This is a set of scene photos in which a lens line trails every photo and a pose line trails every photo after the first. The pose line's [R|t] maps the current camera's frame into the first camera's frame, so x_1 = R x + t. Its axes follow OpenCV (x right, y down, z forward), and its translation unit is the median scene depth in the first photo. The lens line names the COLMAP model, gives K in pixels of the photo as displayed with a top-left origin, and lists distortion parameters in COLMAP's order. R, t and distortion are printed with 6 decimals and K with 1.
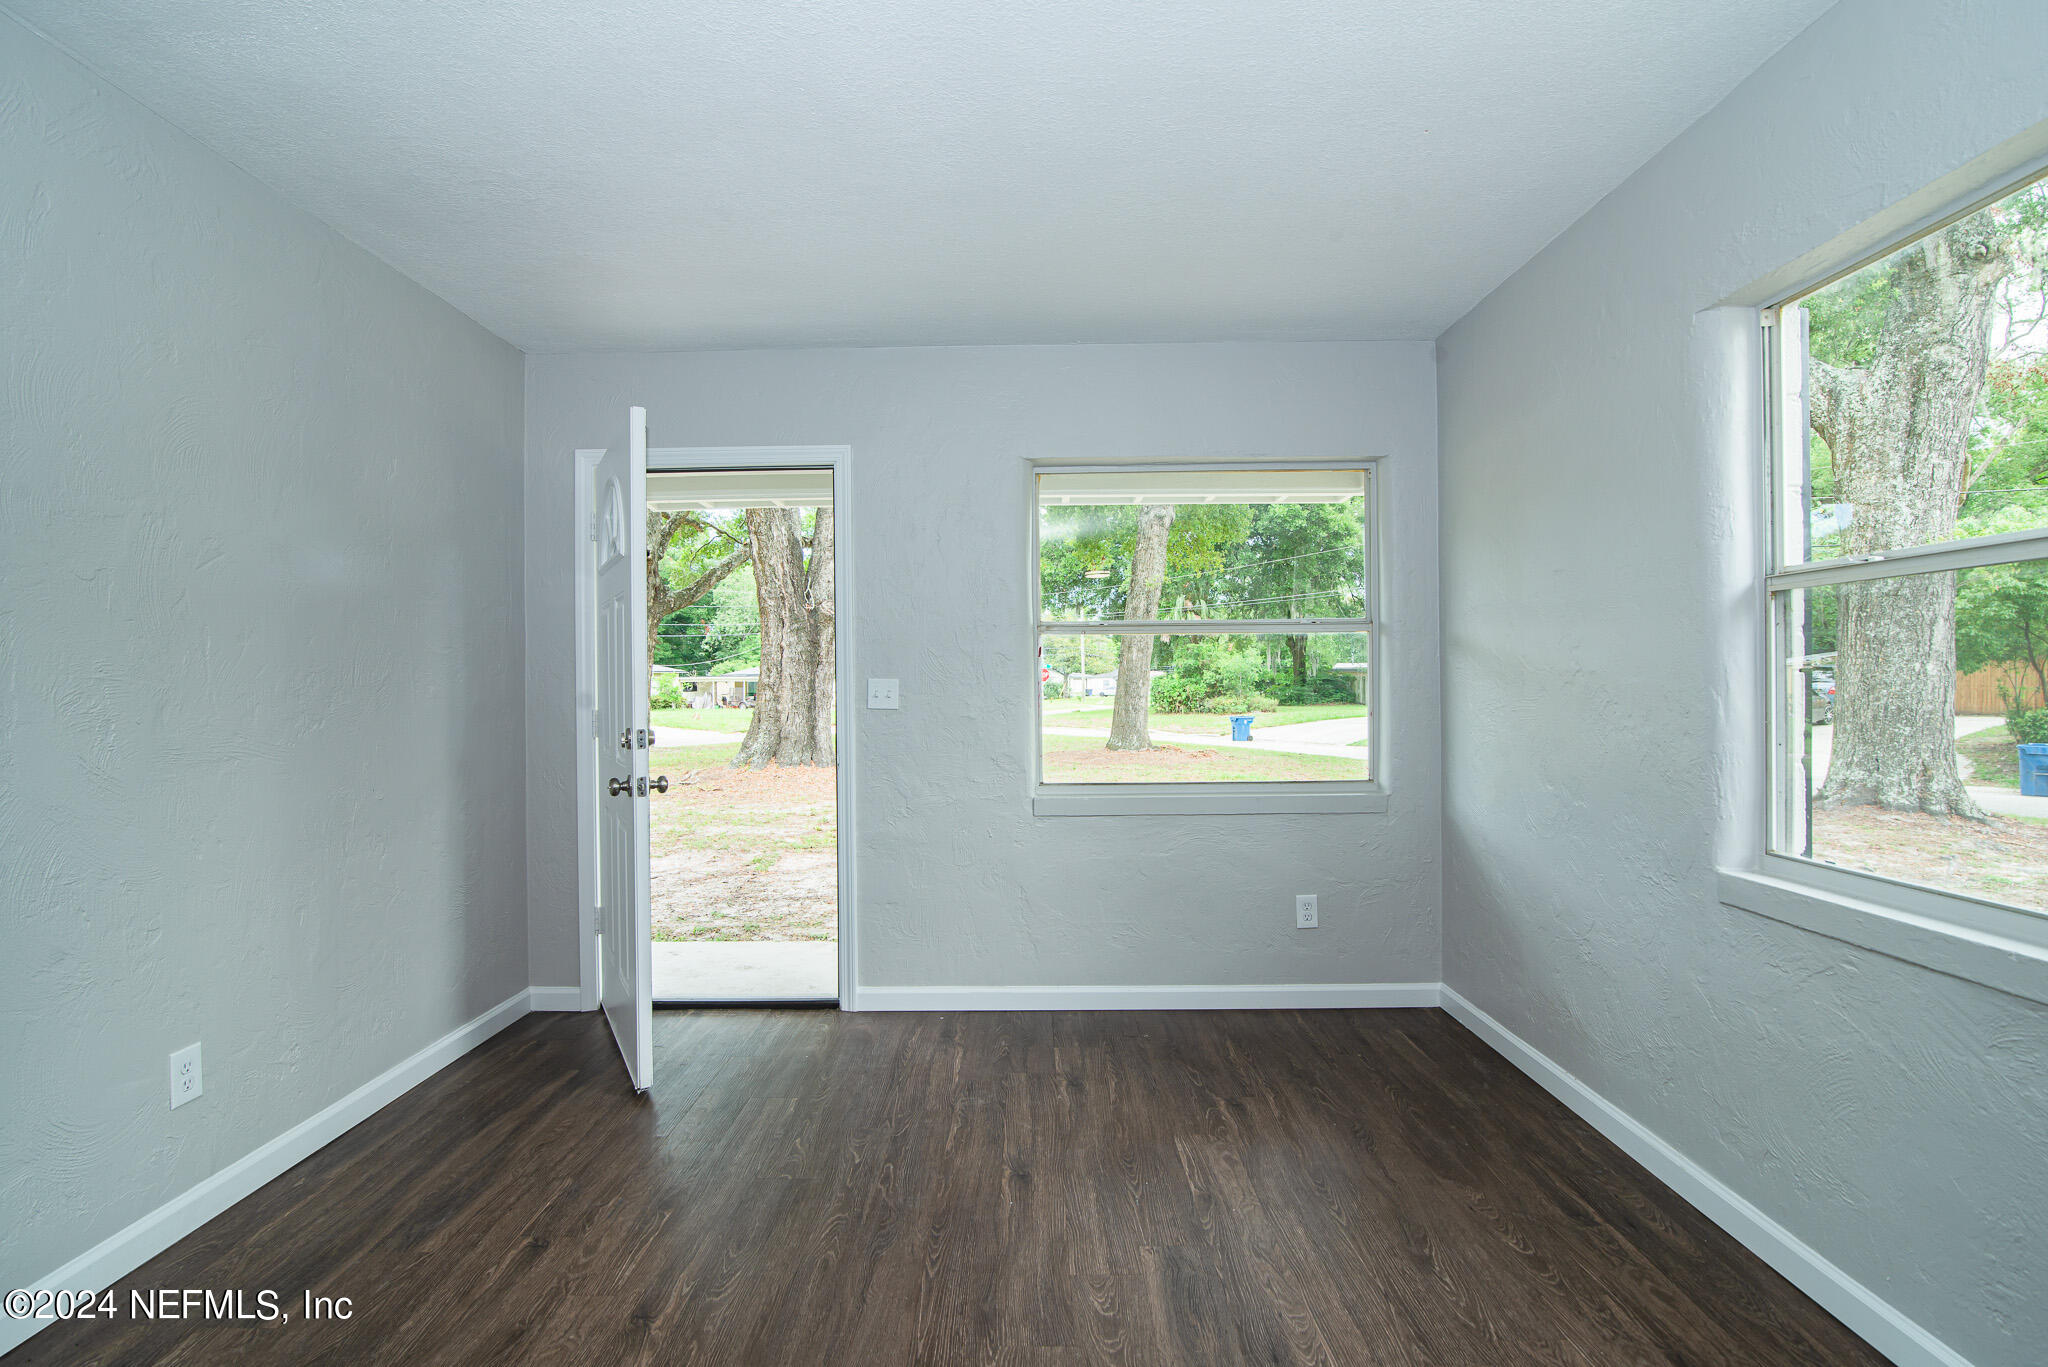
lens RADIAL K [[937.4, 0, 1020.9], [0, 937.4, 682.5], [0, 0, 1]] dist [-0.020749, 0.001578]
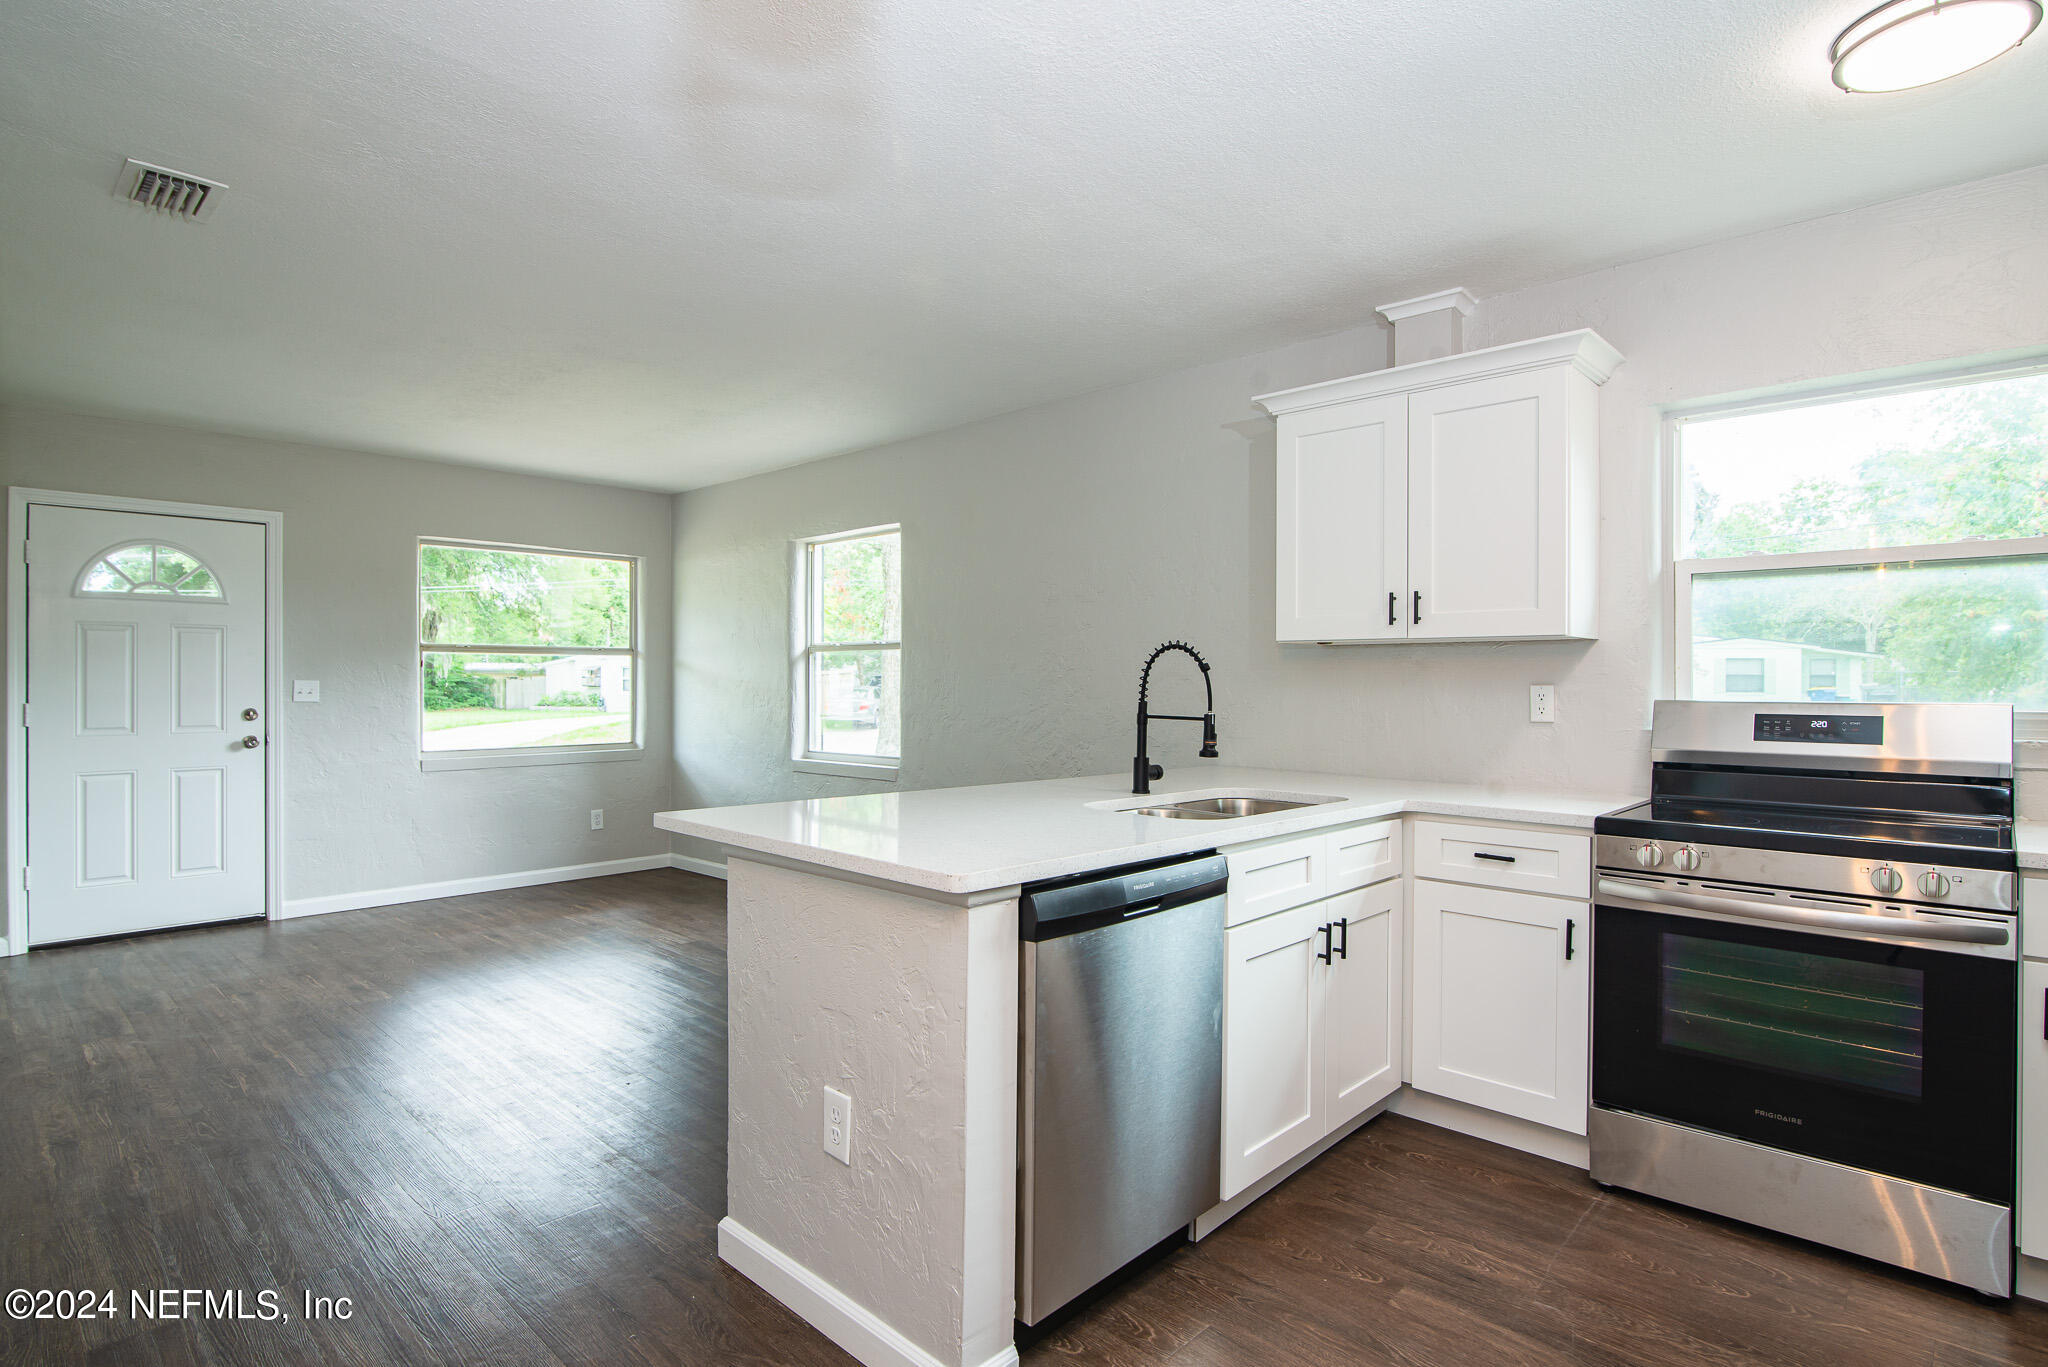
lens RADIAL K [[1042.6, 0, 1020.1], [0, 1042.6, 684.7], [0, 0, 1]] dist [-0.016347, 0.001715]
pose [[0.678268, 0.007488, 0.734776, -0.063101], [-0.006861, 0.999969, -0.003857, 0.000086], [-0.734782, -0.002426, 0.678298, -0.095100]]
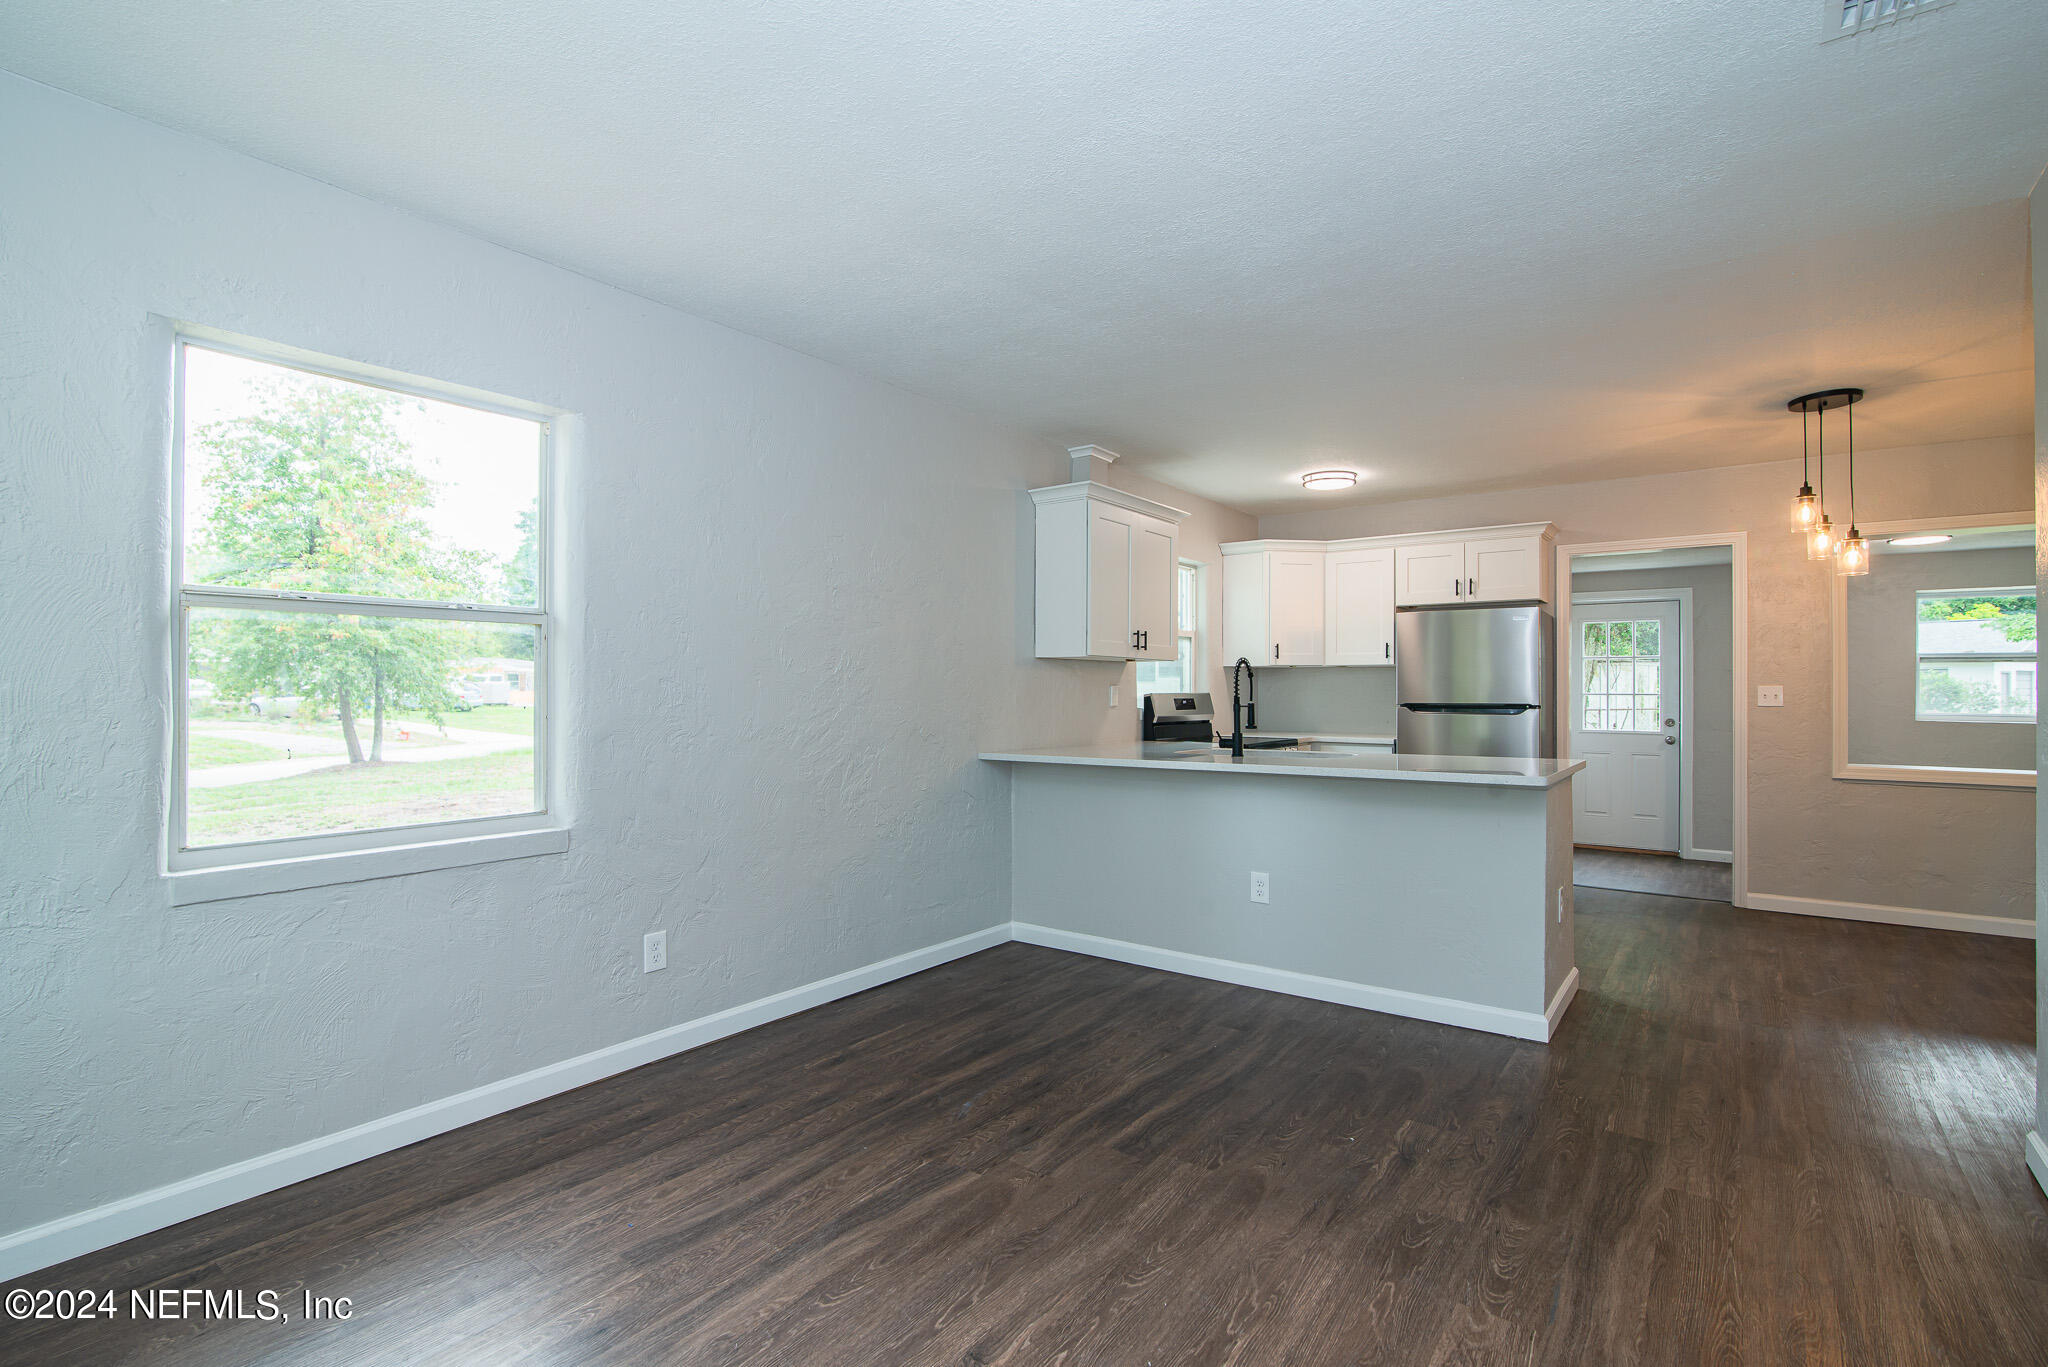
lens RADIAL K [[937.4, 0, 1020.9], [0, 937.4, 682.5], [0, 0, 1]] dist [-0.020749, 0.001578]
pose [[-0.803674, 0.009913, 0.594987, -0.039253], [0.004545, 0.999934, -0.010521, 0.000458], [-0.595052, -0.005752, -0.803666, 0.083311]]
